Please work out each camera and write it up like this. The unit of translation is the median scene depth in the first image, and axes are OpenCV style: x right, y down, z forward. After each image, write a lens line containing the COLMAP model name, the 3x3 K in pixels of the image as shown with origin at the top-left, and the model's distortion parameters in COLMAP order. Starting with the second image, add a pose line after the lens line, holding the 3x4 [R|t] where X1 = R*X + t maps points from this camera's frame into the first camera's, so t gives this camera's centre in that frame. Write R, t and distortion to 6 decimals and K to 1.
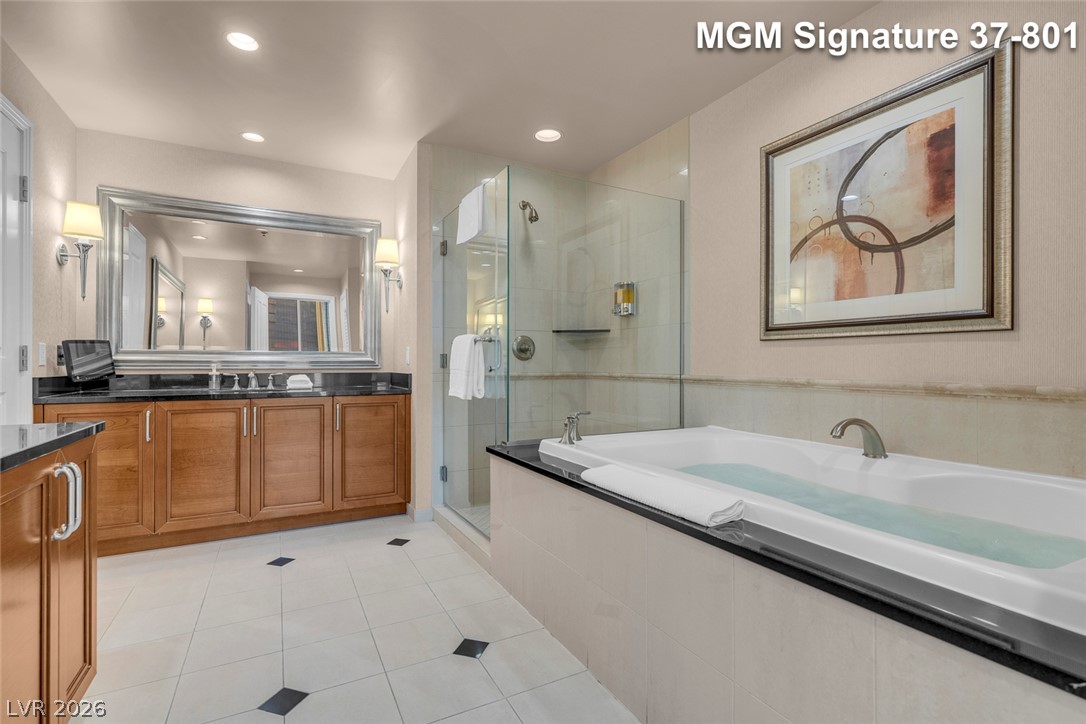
lens RADIAL K [[503.7, 0, 543.0], [0, 503.7, 362.0], [0, 0, 1]] dist [-0.001754, -0.000444]
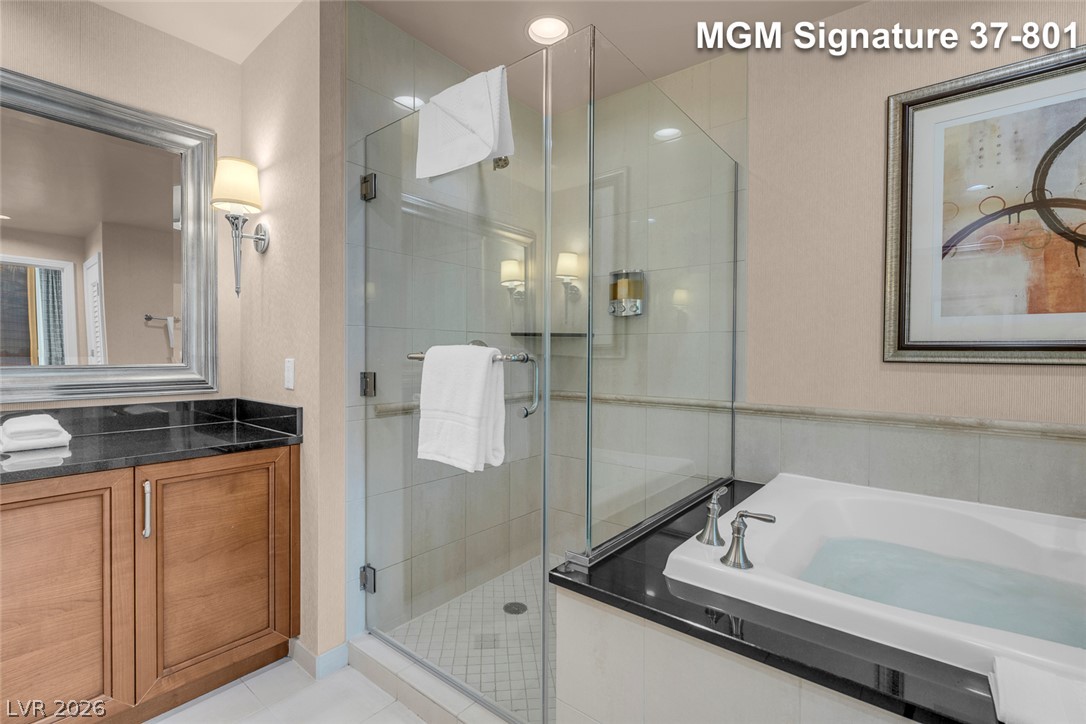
lens RADIAL K [[488.1, 0, 543.0], [0, 488.1, 362.0], [0, 0, 1]] dist [-0.000751, -0.000471]
pose [[0.921688, -0.000337, 0.387932, -0.245188], [-0.007150, 0.999815, 0.017857, -0.041986], [-0.387866, -0.019232, 0.921515, 0.438898]]
